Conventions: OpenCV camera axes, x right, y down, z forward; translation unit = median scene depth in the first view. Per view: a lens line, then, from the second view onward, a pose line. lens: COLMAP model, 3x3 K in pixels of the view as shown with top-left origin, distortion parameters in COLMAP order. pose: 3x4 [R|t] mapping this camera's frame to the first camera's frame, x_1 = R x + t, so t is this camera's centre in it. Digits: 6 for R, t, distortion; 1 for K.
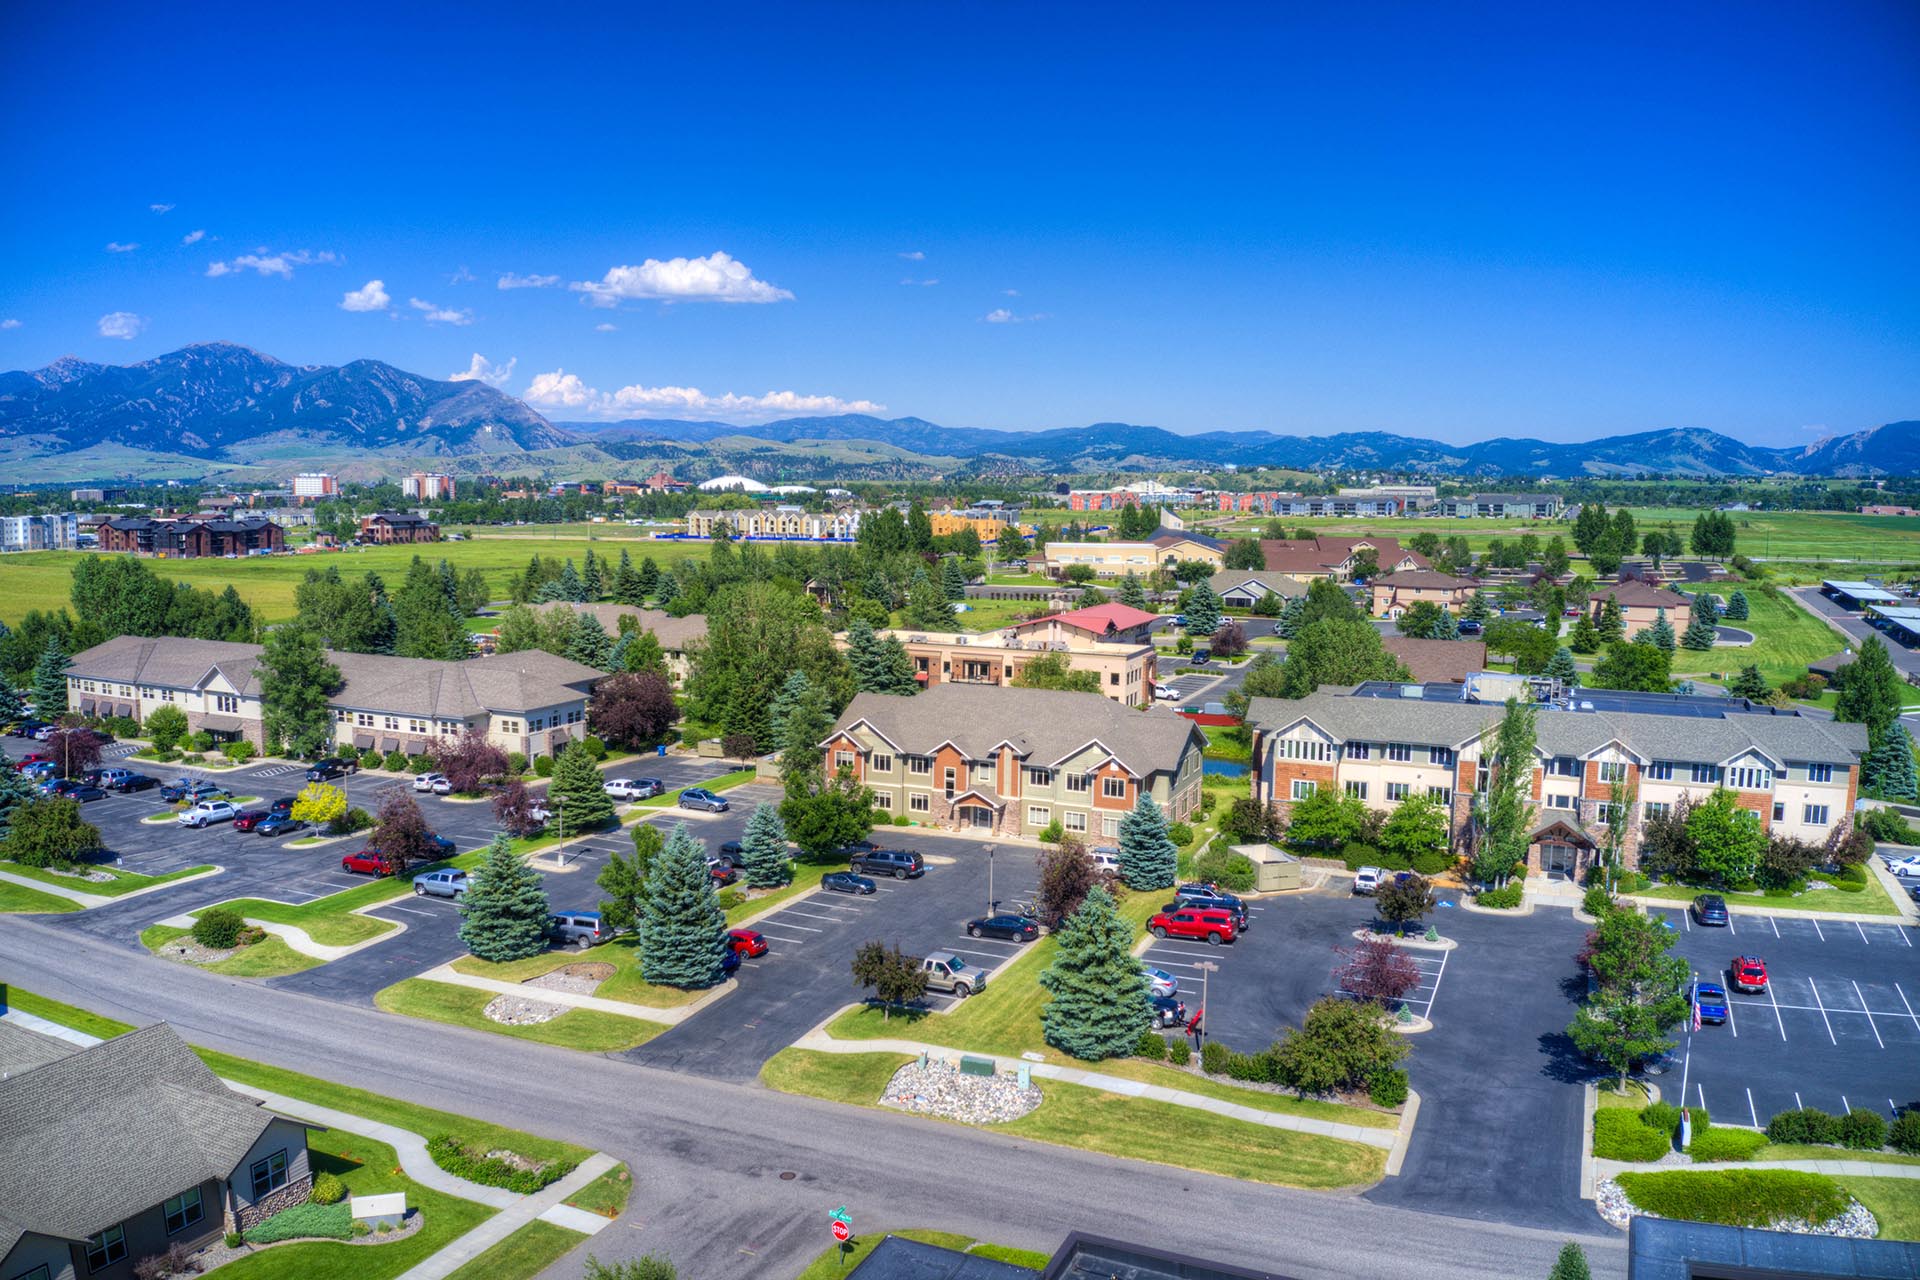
lens RADIAL K [[1435.4, 0, 974.2], [0, 1435.4, 648.0], [0, 0, 1]] dist [-0.020845, -0.125757]
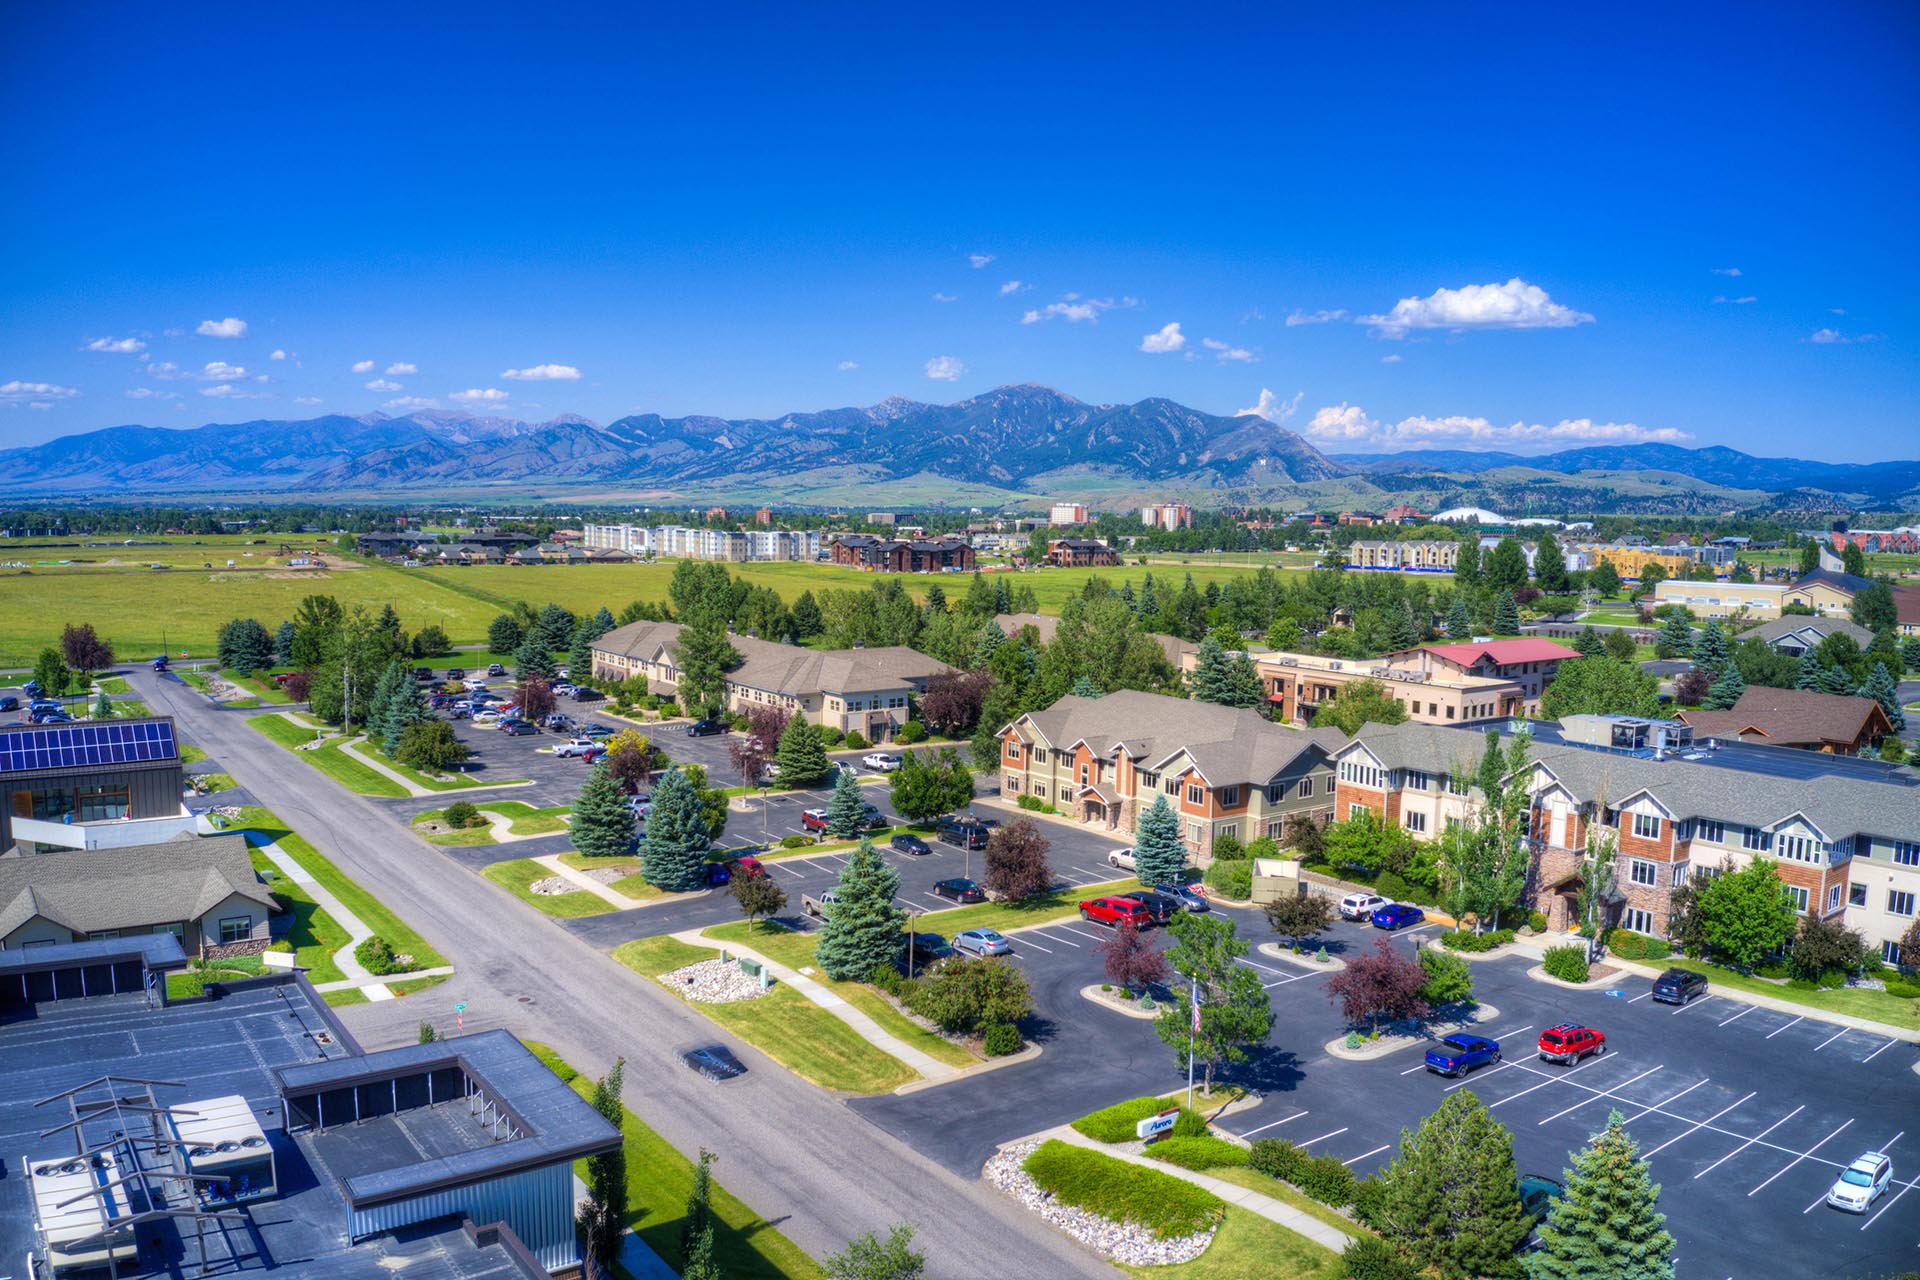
lens RADIAL K [[1435.4, 0, 964.2], [0, 1435.4, 648.1], [0, 0, 1]] dist [-0.020845, -0.125757]
pose [[0.859996, 0.052044, -0.507640, 0.346250], [-0.063266, 0.997985, -0.004866, 0.004646], [0.506364, 0.036301, 0.861555, 0.006455]]
